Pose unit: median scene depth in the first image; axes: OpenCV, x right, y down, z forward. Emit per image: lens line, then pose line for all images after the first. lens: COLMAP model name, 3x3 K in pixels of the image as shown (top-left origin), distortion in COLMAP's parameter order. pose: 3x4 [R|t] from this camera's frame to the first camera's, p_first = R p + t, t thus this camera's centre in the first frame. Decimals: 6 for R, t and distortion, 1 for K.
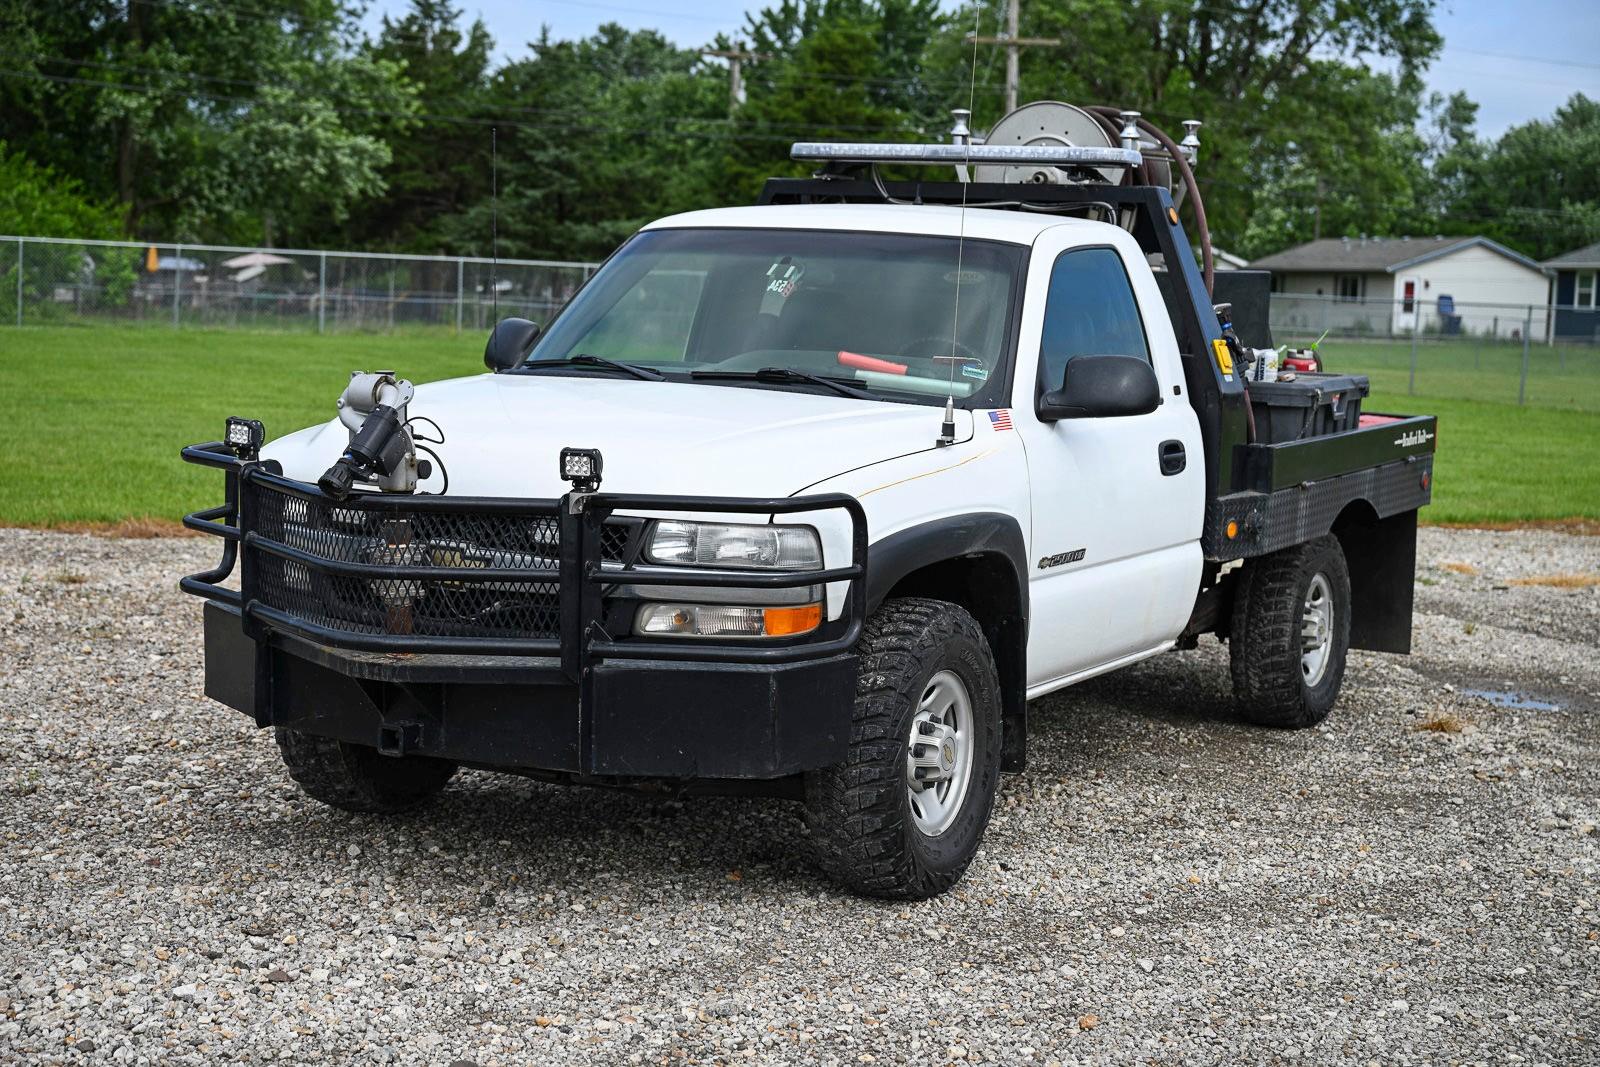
lens RADIAL K [[2326.5, 0, 800.0], [0, 2326.5, 533.5], [0, 0, 1]] dist [0.008199, 0.007972]
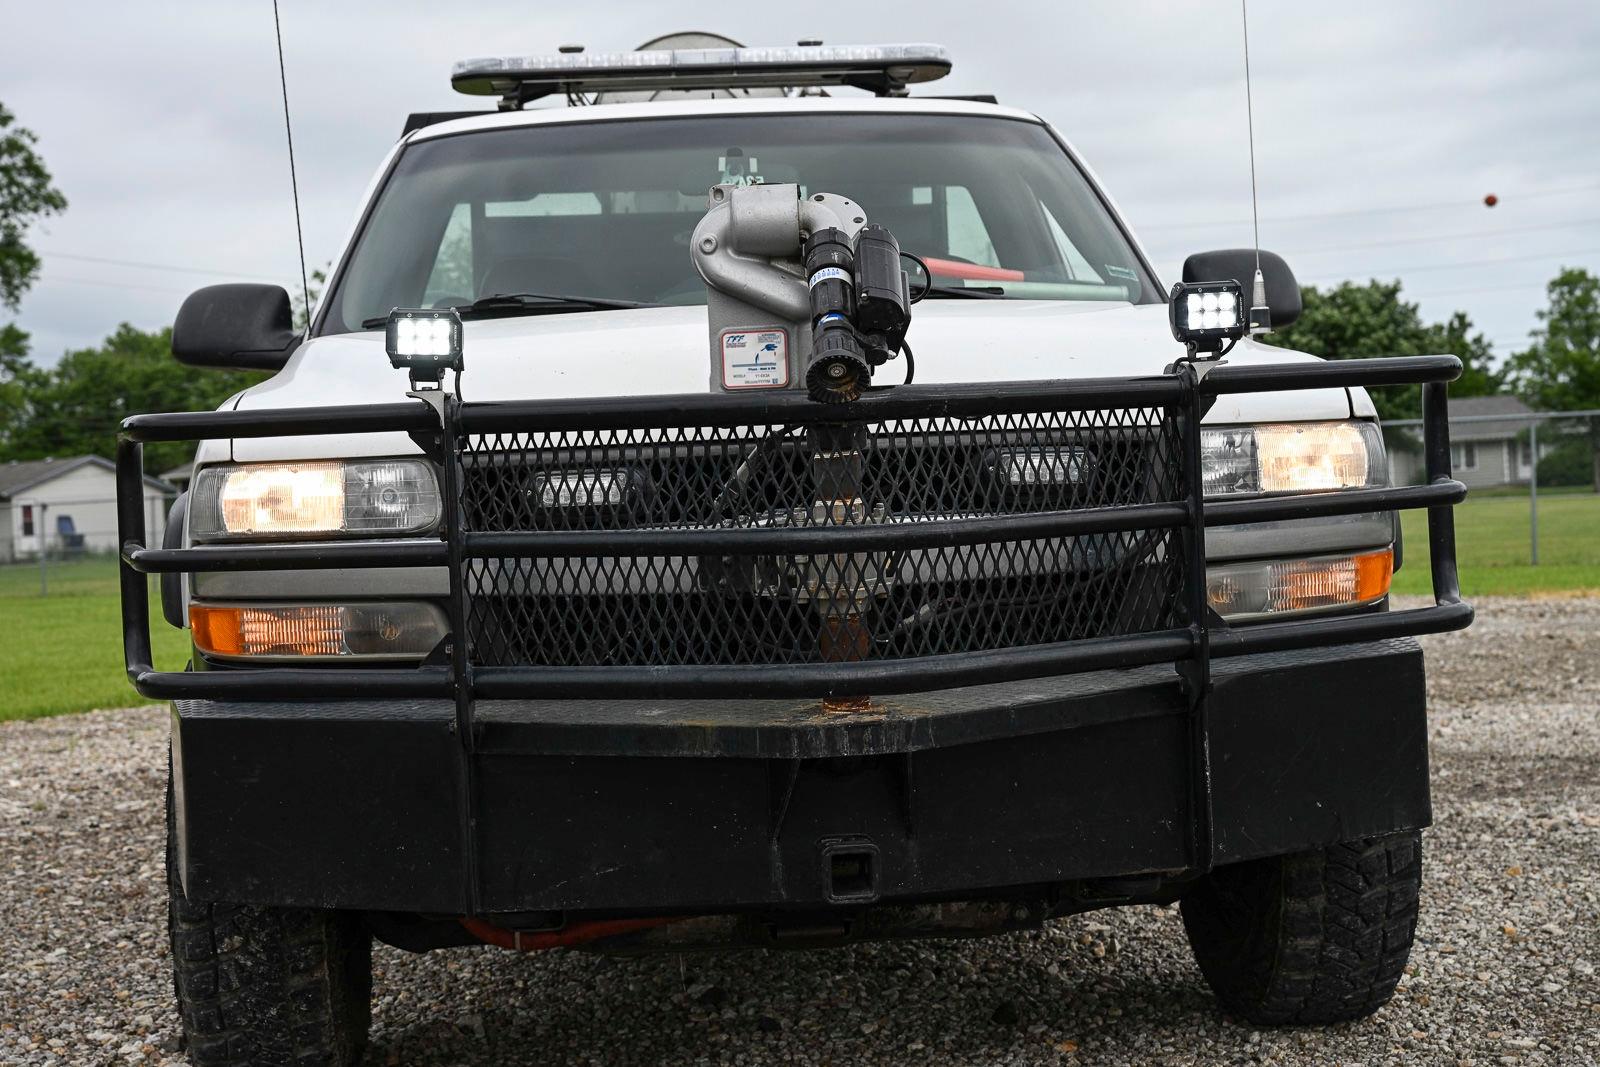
lens RADIAL K [[2326.5, 0, 800.0], [0, 2326.5, 533.5], [0, 0, 1]] dist [0.008199, 0.007972]
pose [[0.833285, -0.081829, 0.546755, -0.331657], [0.132671, 0.989684, -0.054079, 0.028219], [-0.536689, 0.117602, 0.835544, 0.398568]]
